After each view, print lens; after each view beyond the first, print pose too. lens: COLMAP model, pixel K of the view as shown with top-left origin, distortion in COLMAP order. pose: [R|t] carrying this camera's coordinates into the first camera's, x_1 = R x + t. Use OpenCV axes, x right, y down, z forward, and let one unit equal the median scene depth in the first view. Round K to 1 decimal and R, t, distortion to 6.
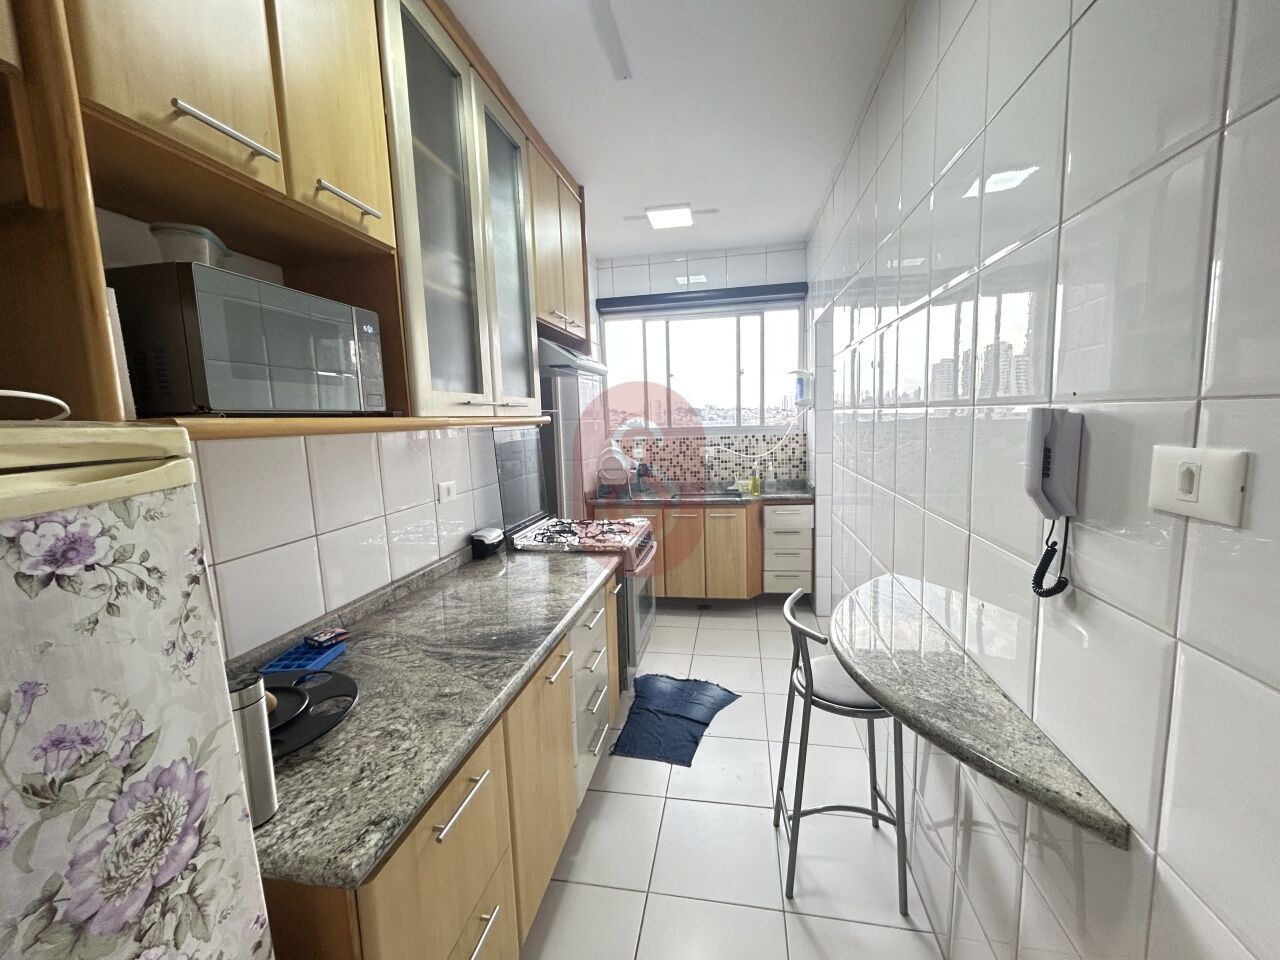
lens RADIAL K [[518.8, 0, 640.0], [0, 518.8, 480.0], [0, 0, 1]] dist [0.001332, 0.000434]
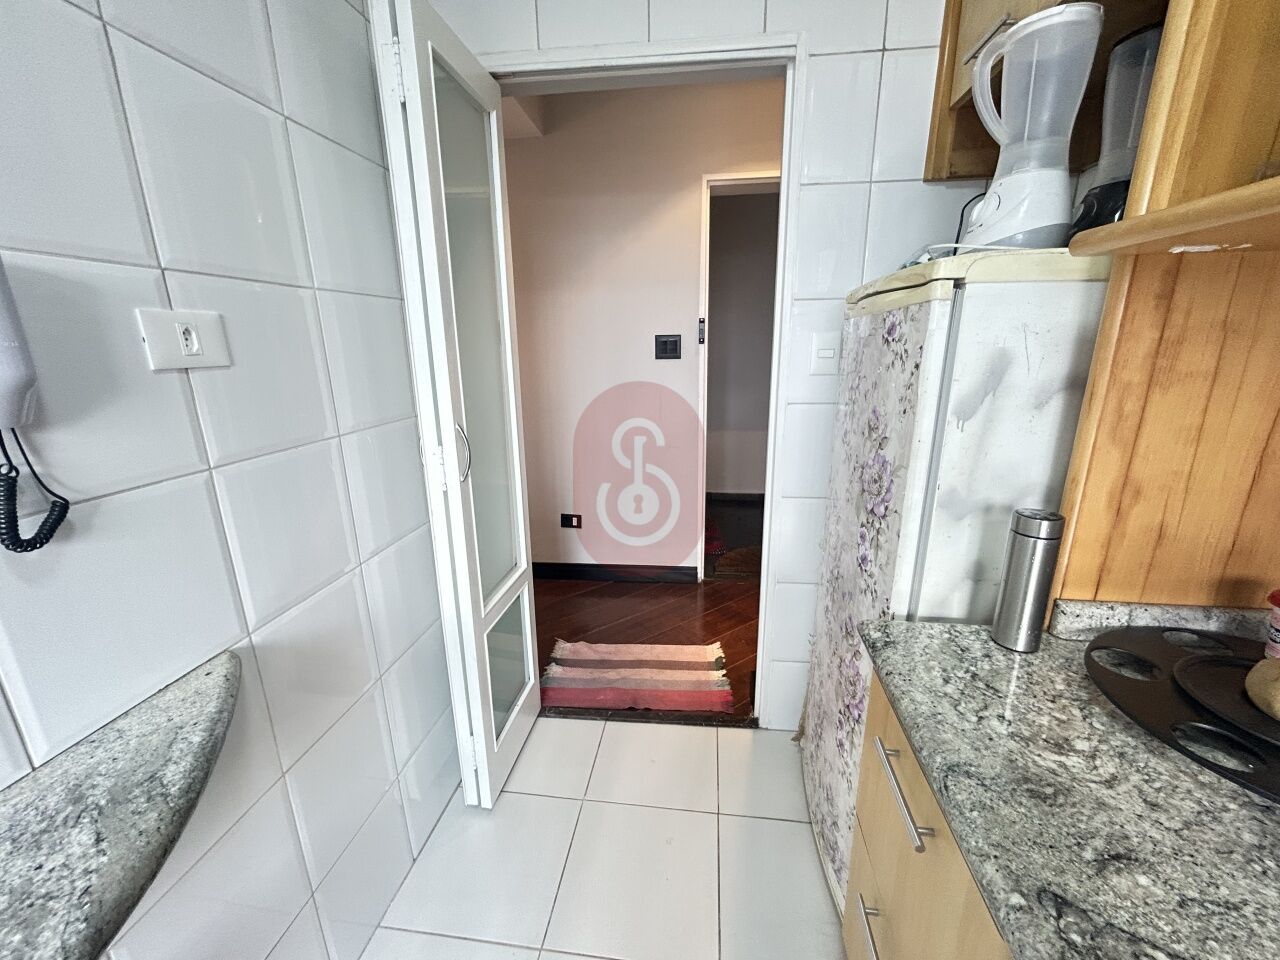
lens RADIAL K [[518.8, 0, 640.0], [0, 518.8, 480.0], [0, 0, 1]] dist [0.001332, 0.000434]
pose [[-0.997569, 0.062016, -0.031794, 0.018289], [0.045558, 0.925545, 0.375886, -0.066079], [0.052738, 0.373524, -0.926120, 1.487282]]
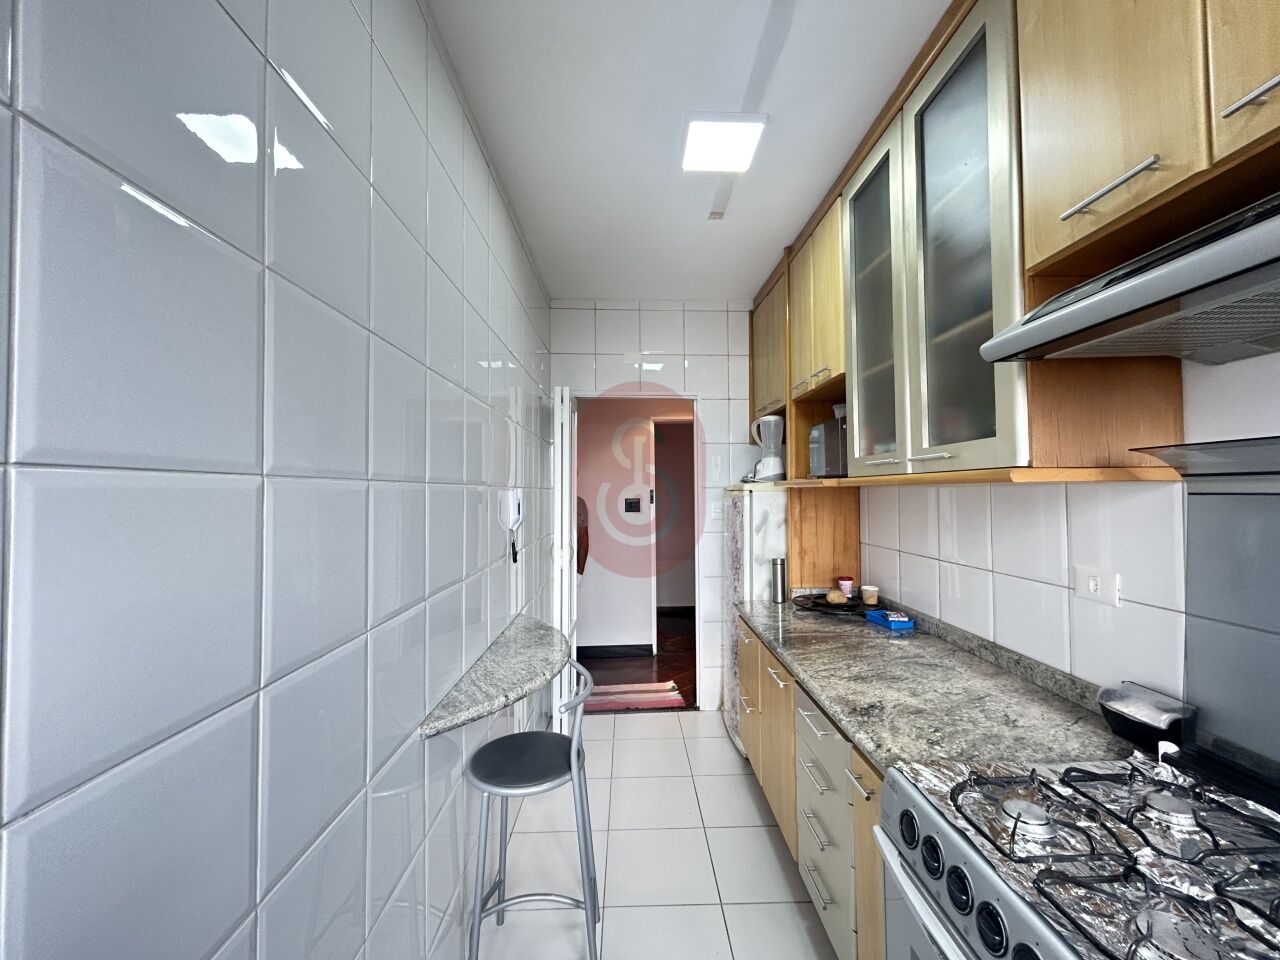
lens RADIAL K [[518.8, 0, 640.0], [0, 518.8, 480.0], [0, 0, 1]] dist [0.001332, 0.000434]
pose [[-0.977660, 0.040156, -0.206323, 0.644355], [0.018937, 0.994417, 0.103807, -0.398258], [0.209340, 0.097581, -0.972962, 3.287110]]
